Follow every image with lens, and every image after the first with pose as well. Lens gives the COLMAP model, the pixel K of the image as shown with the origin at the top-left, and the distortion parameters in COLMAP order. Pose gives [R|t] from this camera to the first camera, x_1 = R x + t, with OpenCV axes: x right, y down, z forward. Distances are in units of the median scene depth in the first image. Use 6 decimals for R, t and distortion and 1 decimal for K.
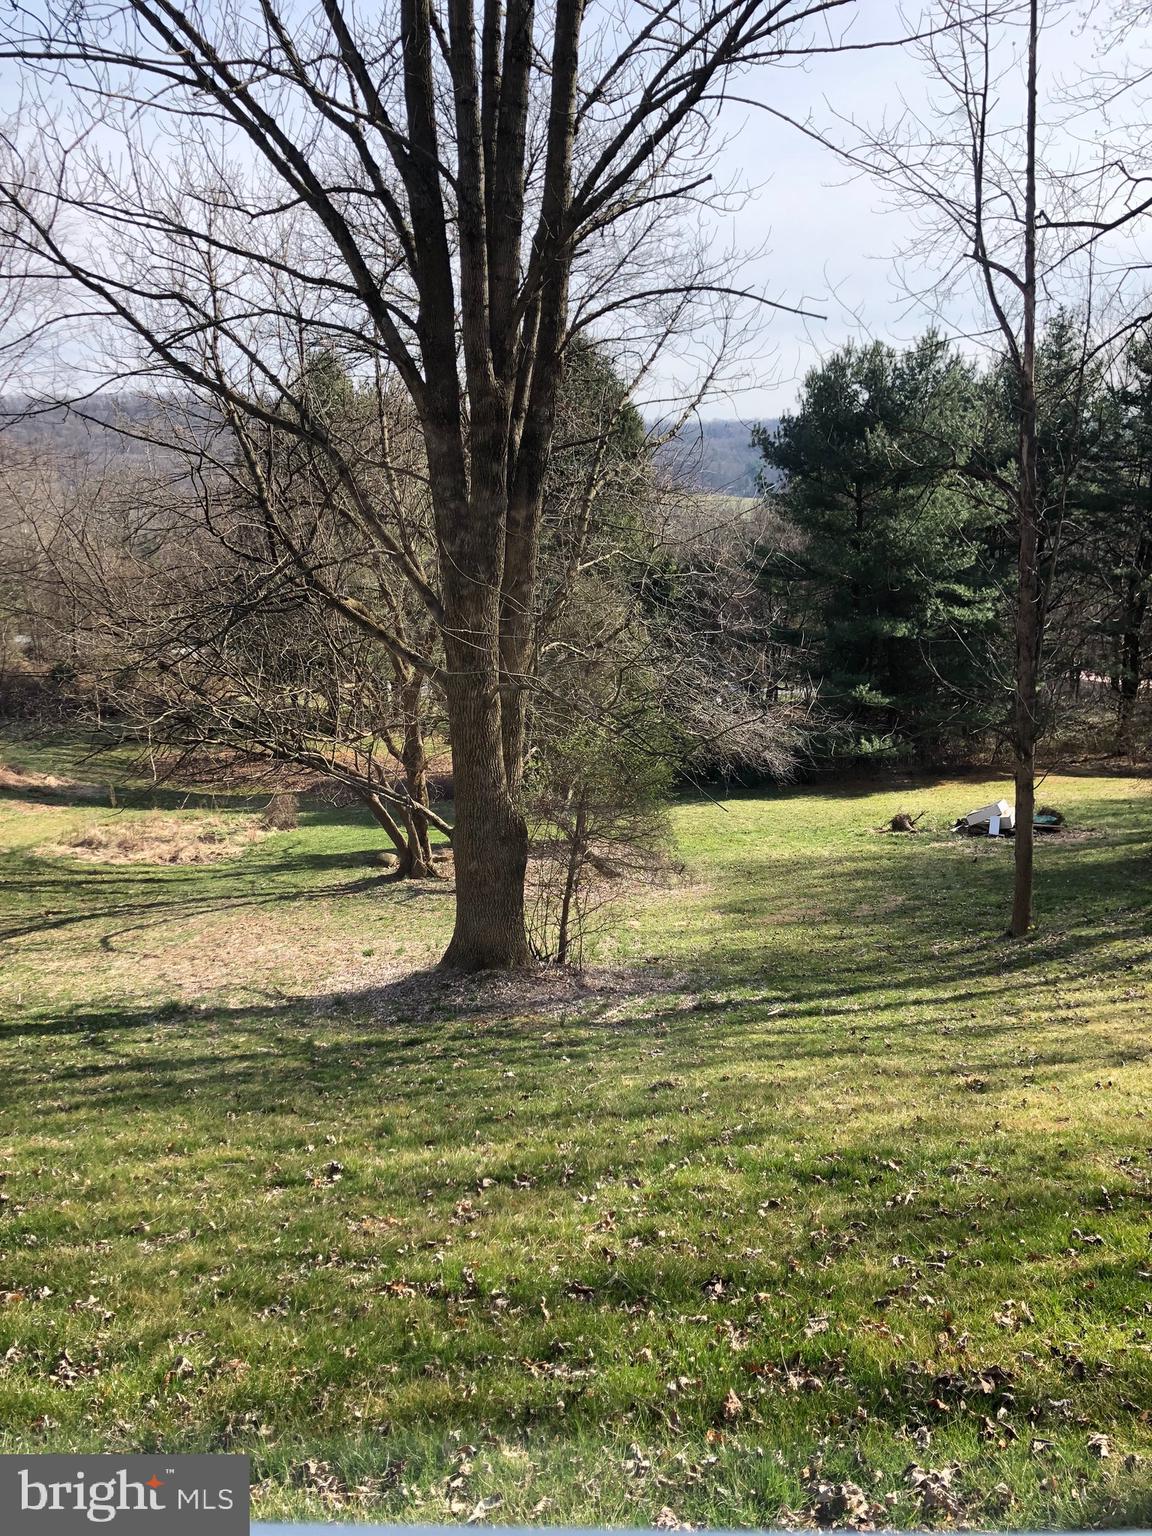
lens RADIAL K [[1269.7, 0, 580.3], [0, 1269.7, 760.2], [0, 0, 1]] dist [0.028562, -0.016931]
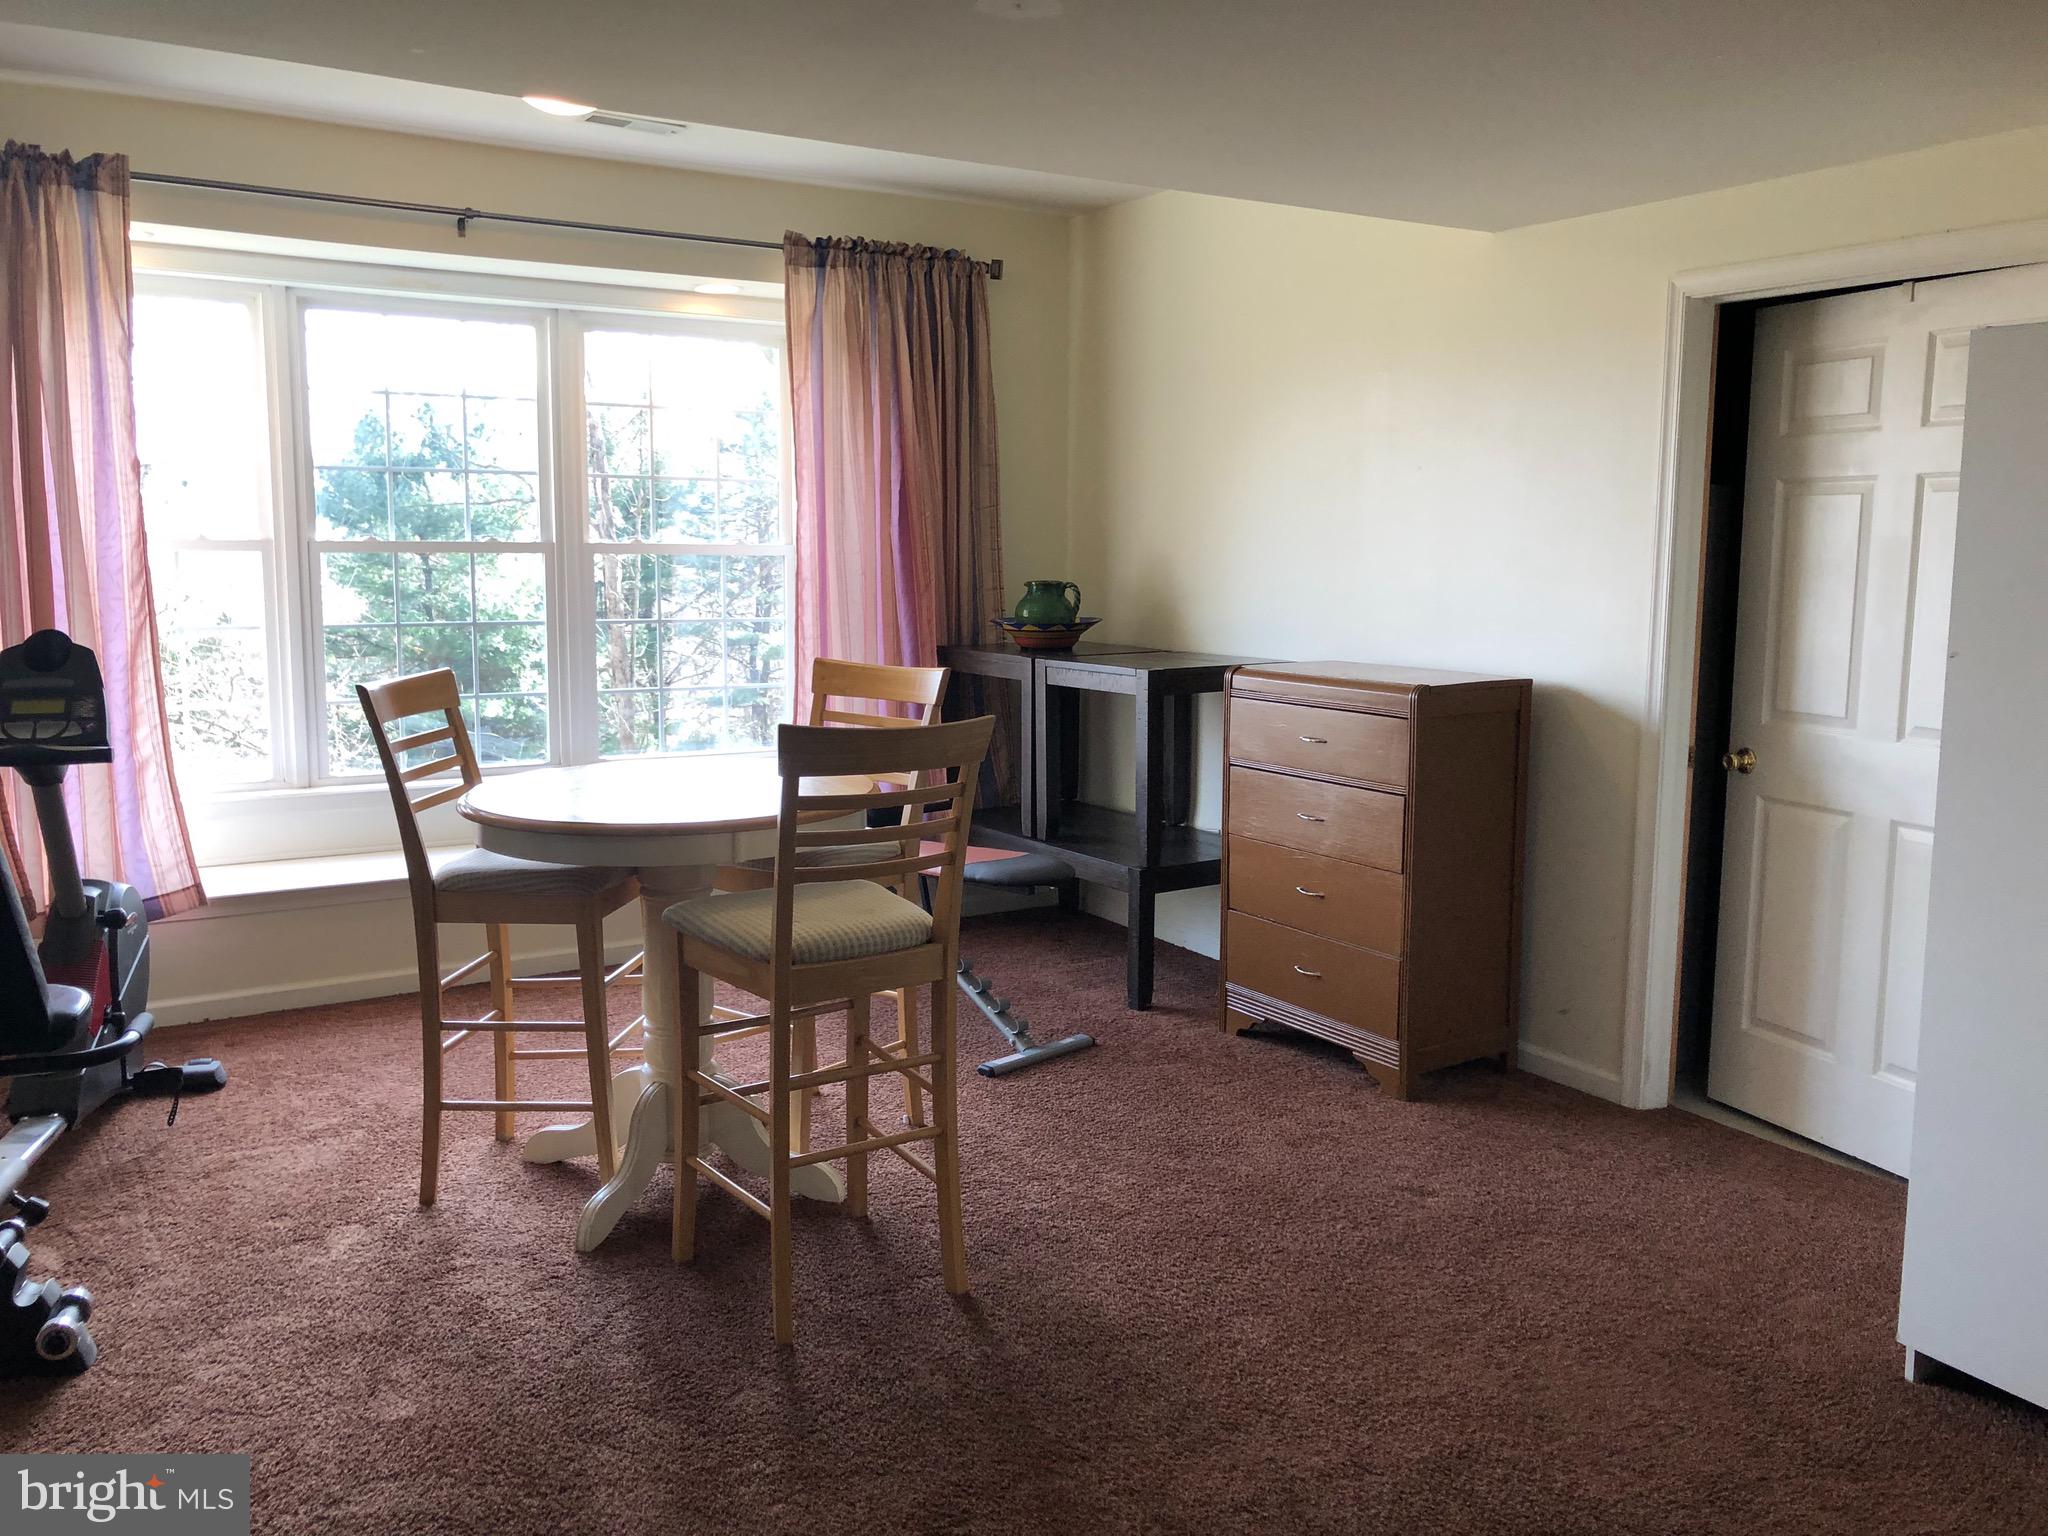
lens RADIAL K [[1692.9, 0, 1028.7], [0, 1692.9, 775.5], [0, 0, 1]] dist [0.028562, -0.016931]
pose [[0.849313, -0.074931, 0.522544, -0.040702], [0.117656, 0.991845, -0.049003, 0.042295], [-0.514611, 0.103100, 0.851203, -0.141856]]
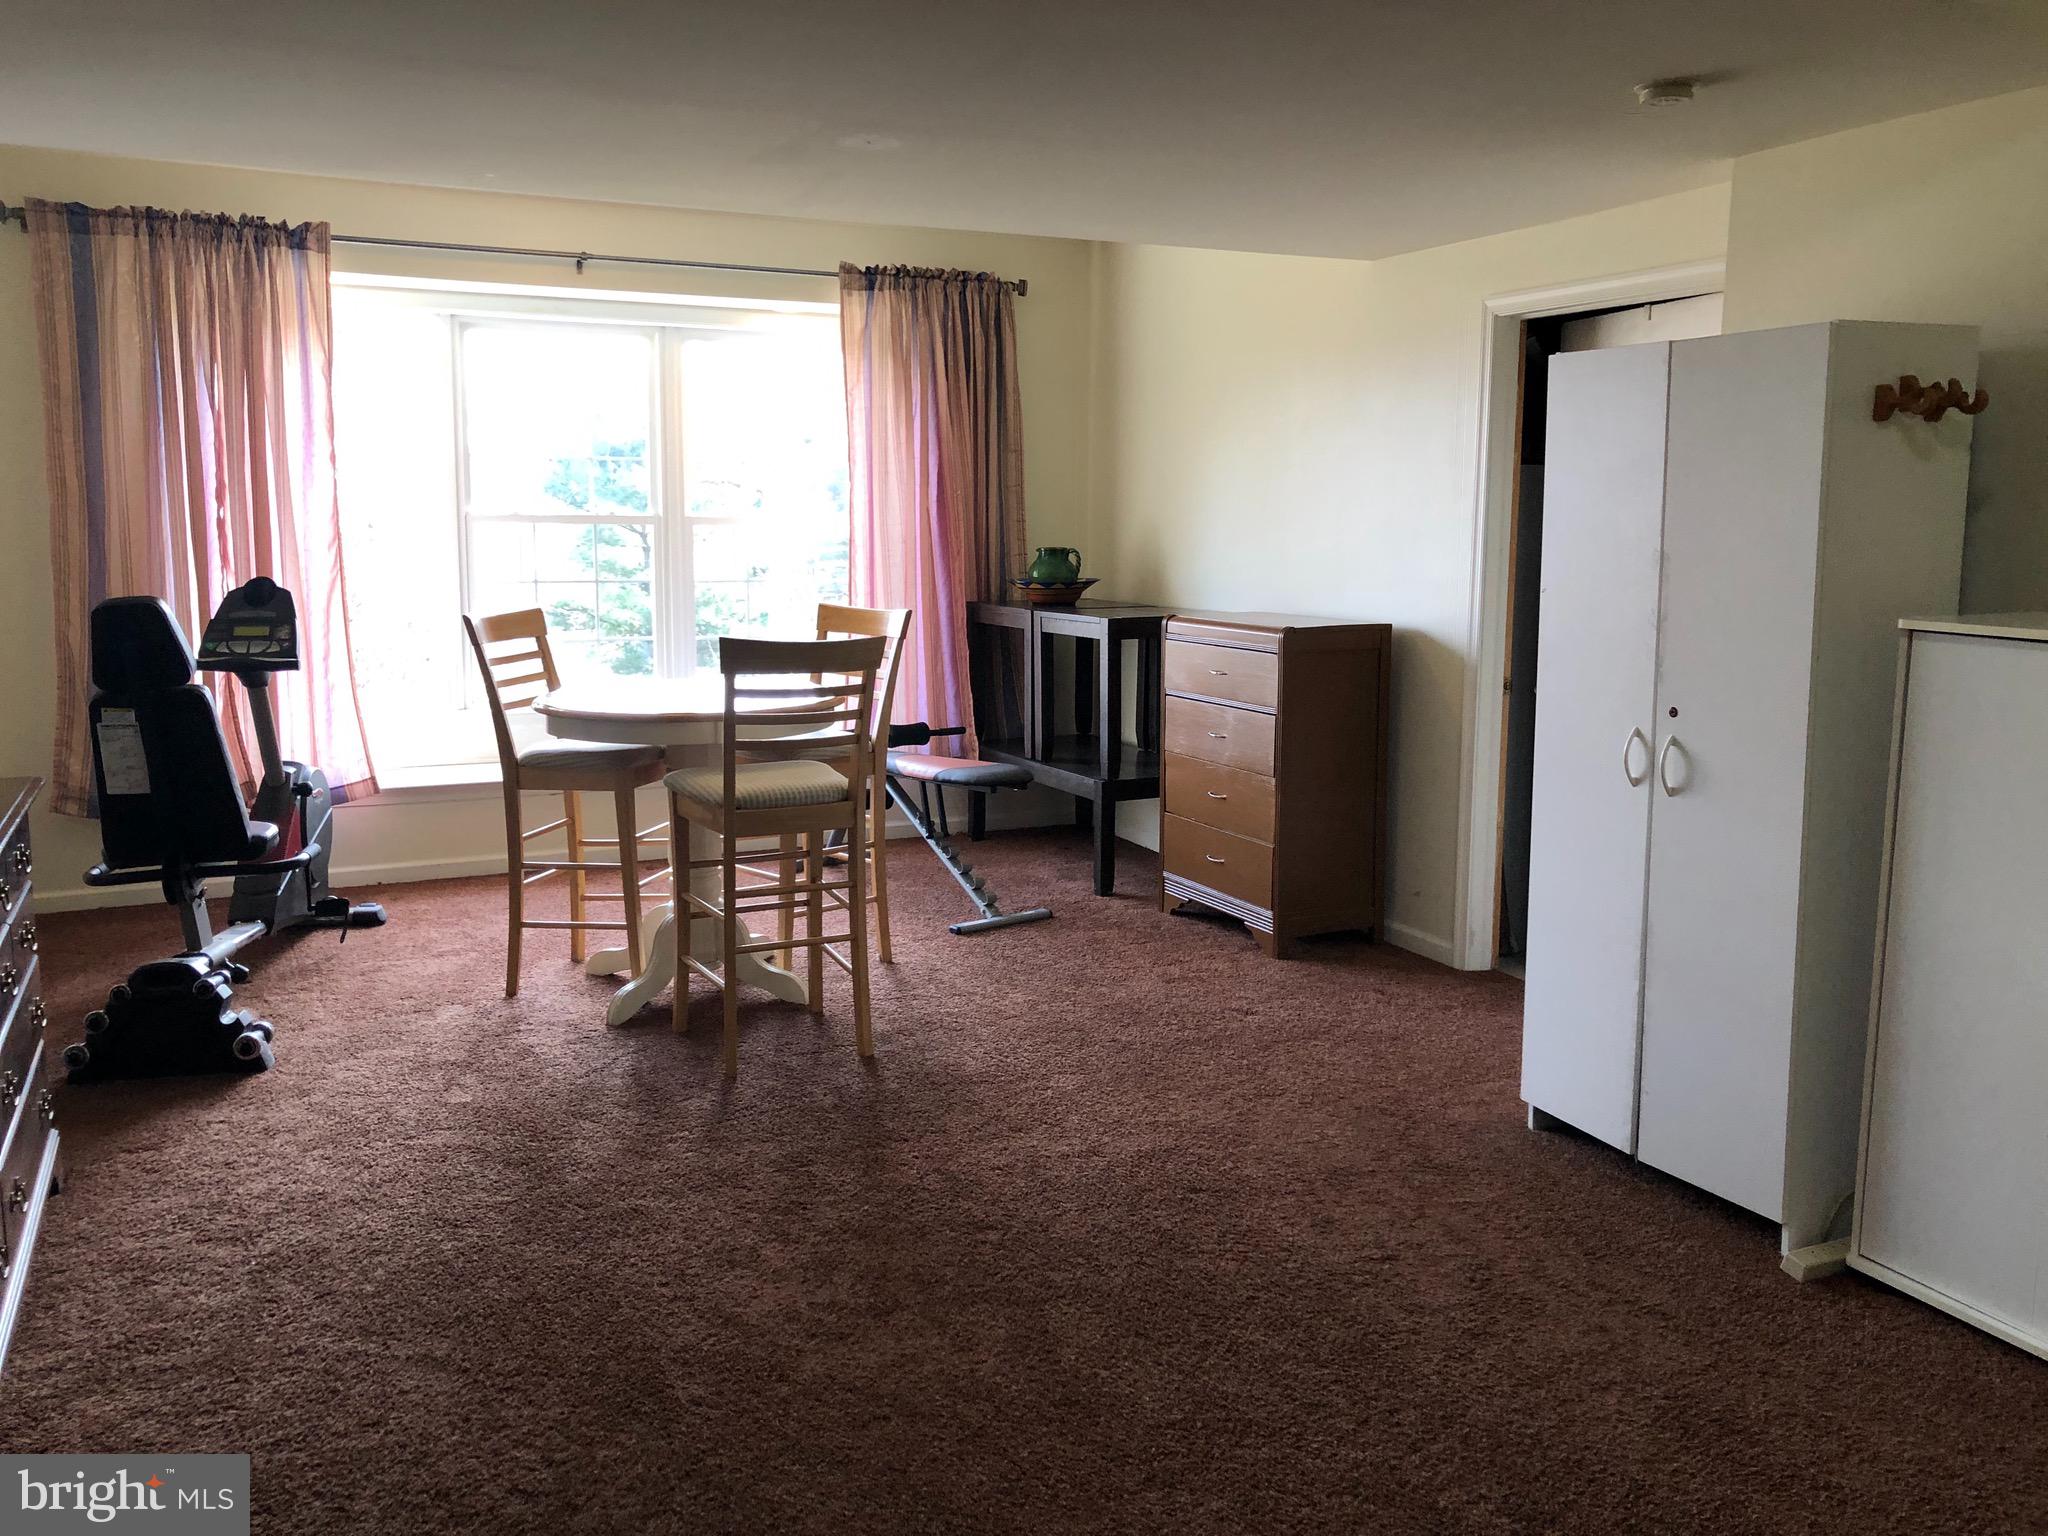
lens RADIAL K [[1692.9, 0, 1036.2], [0, 1692.9, 758.1], [0, 0, 1]] dist [0.028562, -0.016931]
pose [[0.906312, -0.062146, 0.418016, -0.037804], [0.095745, 0.993604, -0.059869, 0.052403], [-0.411621, 0.094283, 0.906465, -0.183113]]
